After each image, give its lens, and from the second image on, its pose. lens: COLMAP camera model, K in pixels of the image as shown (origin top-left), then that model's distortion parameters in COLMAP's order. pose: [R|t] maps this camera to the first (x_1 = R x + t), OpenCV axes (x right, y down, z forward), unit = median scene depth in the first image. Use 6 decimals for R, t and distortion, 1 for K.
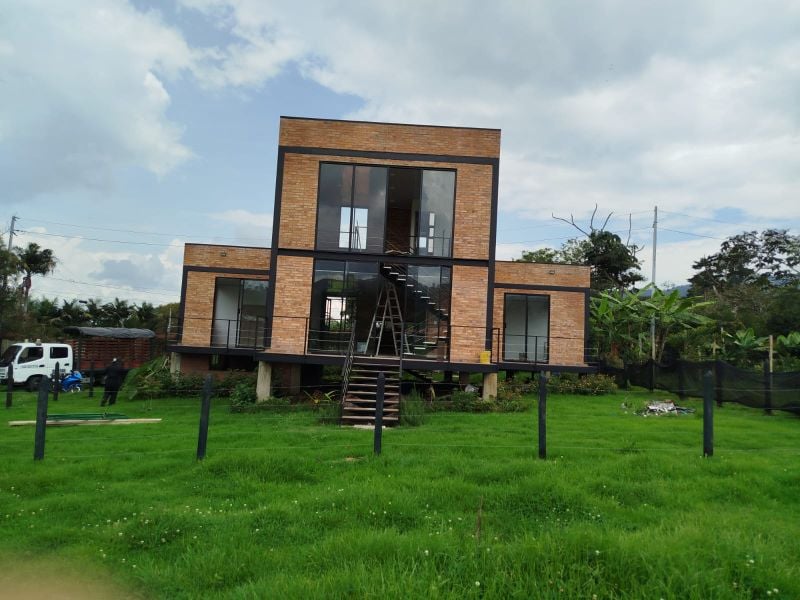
lens RADIAL K [[566.8, 0, 403.8], [0, 566.8, 297.1], [0, 0, 1]] dist [0.008383, -0.012820]
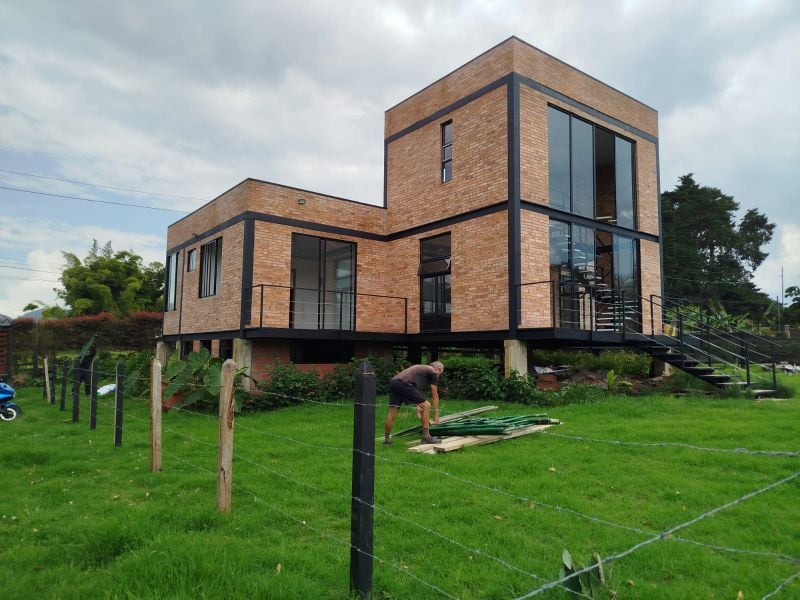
lens RADIAL K [[566.8, 0, 401.9], [0, 566.8, 303.9], [0, 0, 1]] dist [0.008383, -0.012820]
pose [[0.806526, 0.012978, 0.591056, -0.638799], [-0.023083, 0.999688, 0.009547, 0.044227], [-0.590748, -0.021343, 0.806574, 0.345409]]
